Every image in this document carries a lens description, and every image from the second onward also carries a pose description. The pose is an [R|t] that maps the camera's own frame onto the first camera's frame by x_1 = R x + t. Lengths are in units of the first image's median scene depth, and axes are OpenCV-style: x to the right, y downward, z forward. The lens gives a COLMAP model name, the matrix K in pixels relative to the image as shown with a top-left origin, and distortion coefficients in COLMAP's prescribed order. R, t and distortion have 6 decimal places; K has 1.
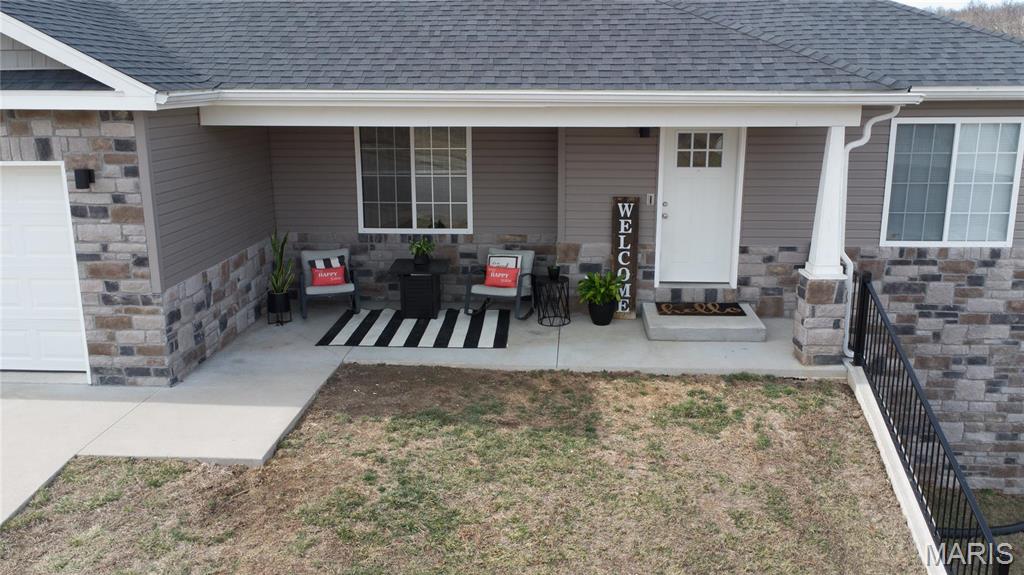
lens RADIAL K [[843.6, 0, 512.0], [0, 843.6, 287.5], [0, 0, 1]] dist [0.013307, 0.006816]
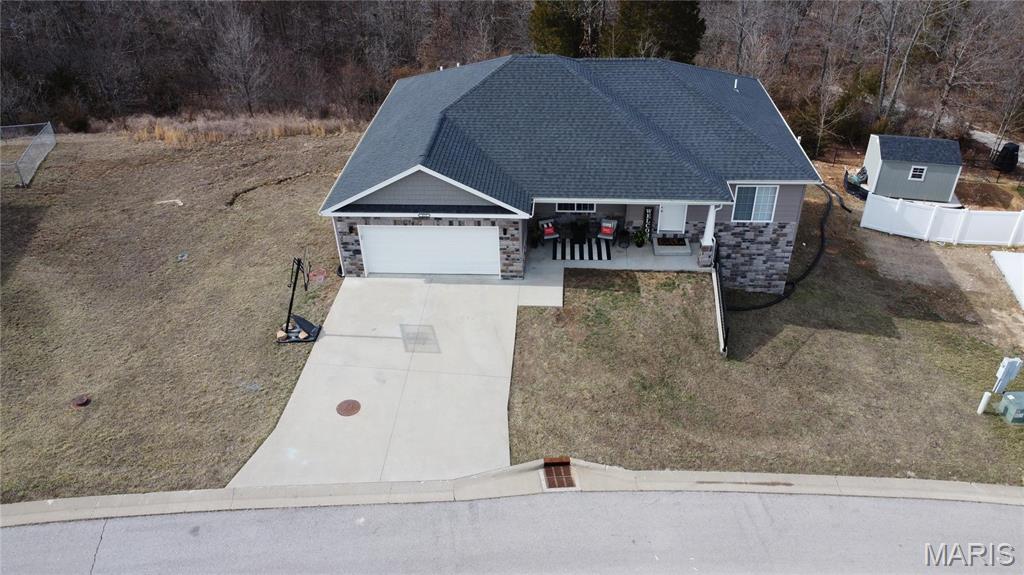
lens RADIAL K [[725.0, 0, 512.0], [0, 725.0, 287.5], [0, 0, 1]] dist [-0.006571, 0.001615]
pose [[0.999579, -0.016448, -0.023898, -0.312659], [0.023889, 0.934051, 0.356339, -0.806204], [0.016461, -0.356760, 0.934051, -1.609732]]
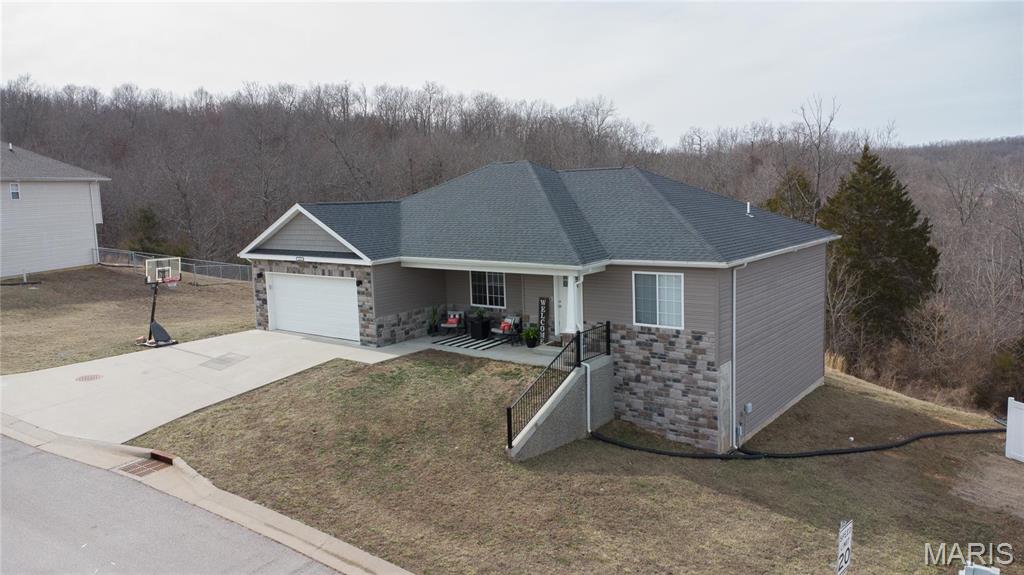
lens RADIAL K [[725.0, 0, 512.0], [0, 725.0, 287.5], [0, 0, 1]] dist [-0.006571, 0.001615]
pose [[0.833739, 0.049415, -0.549943, 1.278458], [-0.102970, 0.992430, -0.066933, 0.017236], [0.542472, 0.112432, 0.832516, -0.872917]]
